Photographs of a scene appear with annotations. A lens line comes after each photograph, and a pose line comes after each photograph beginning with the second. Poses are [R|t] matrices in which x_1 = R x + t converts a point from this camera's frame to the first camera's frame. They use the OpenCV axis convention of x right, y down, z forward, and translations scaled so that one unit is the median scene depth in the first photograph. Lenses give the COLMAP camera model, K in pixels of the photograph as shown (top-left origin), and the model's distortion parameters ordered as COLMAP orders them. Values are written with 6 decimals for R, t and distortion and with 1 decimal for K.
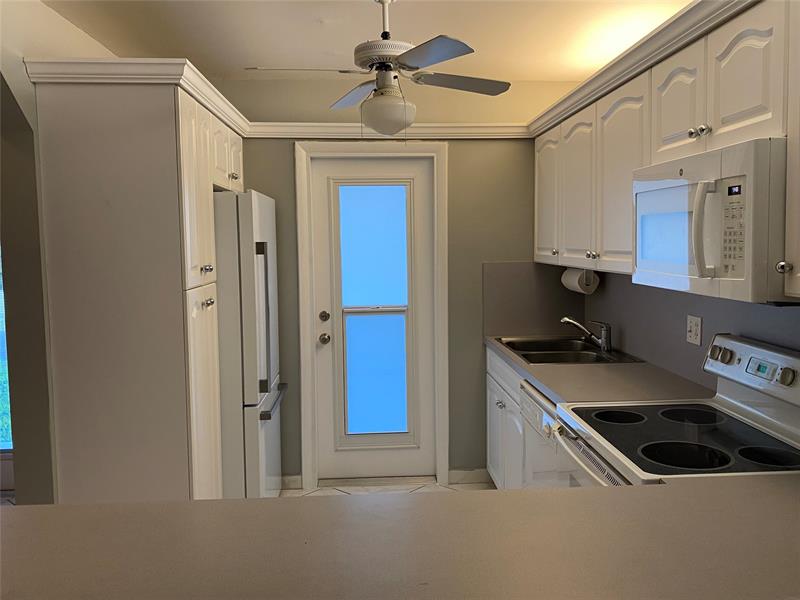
lens RADIAL K [[674.9, 0, 400.6], [0, 674.9, 311.5], [0, 0, 1]] dist [0.105114, -0.171844]
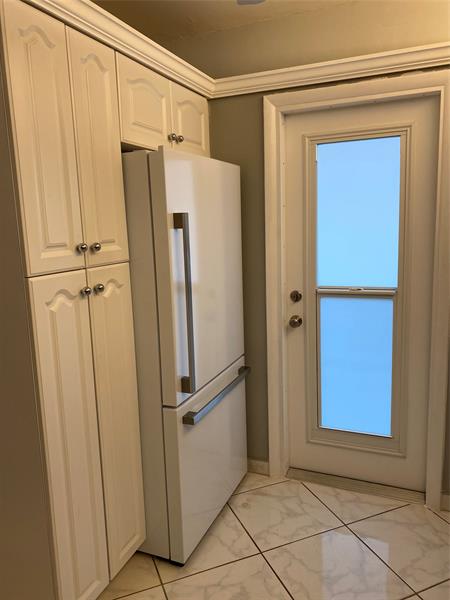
lens RADIAL K [[464.3, 0, 222.8], [0, 464.3, 299.5], [0, 0, 1]] dist [0.008010, -0.000959]
pose [[0.896666, 0.056674, -0.439065, 0.073041], [-0.025782, 0.996774, 0.076010, -0.034947], [0.441956, -0.056836, 0.895234, 0.430559]]
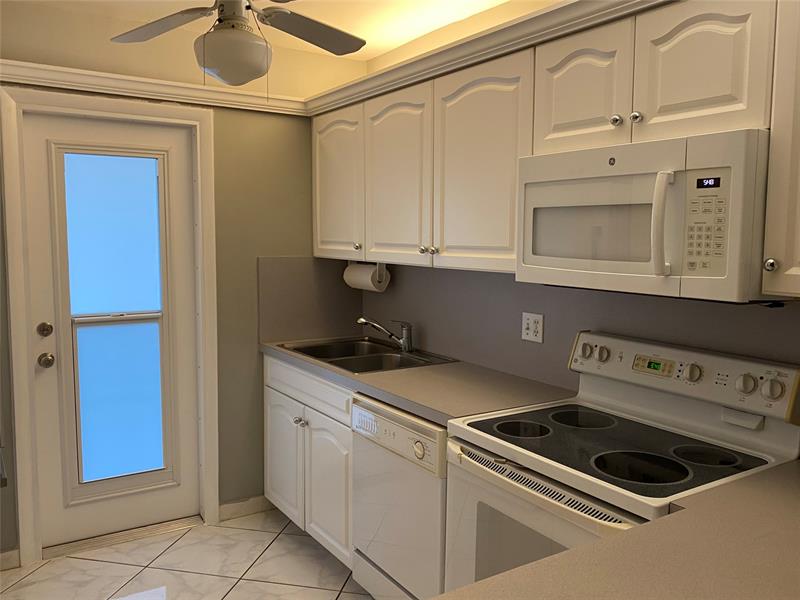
lens RADIAL K [[674.9, 0, 400.6], [0, 674.9, 311.5], [0, 0, 1]] dist [0.105114, -0.171844]
pose [[0.868493, -0.038144, 0.494232, -0.151883], [0.033331, 0.999272, 0.018550, -0.013947], [-0.494580, 0.000363, 0.869132, 0.170533]]
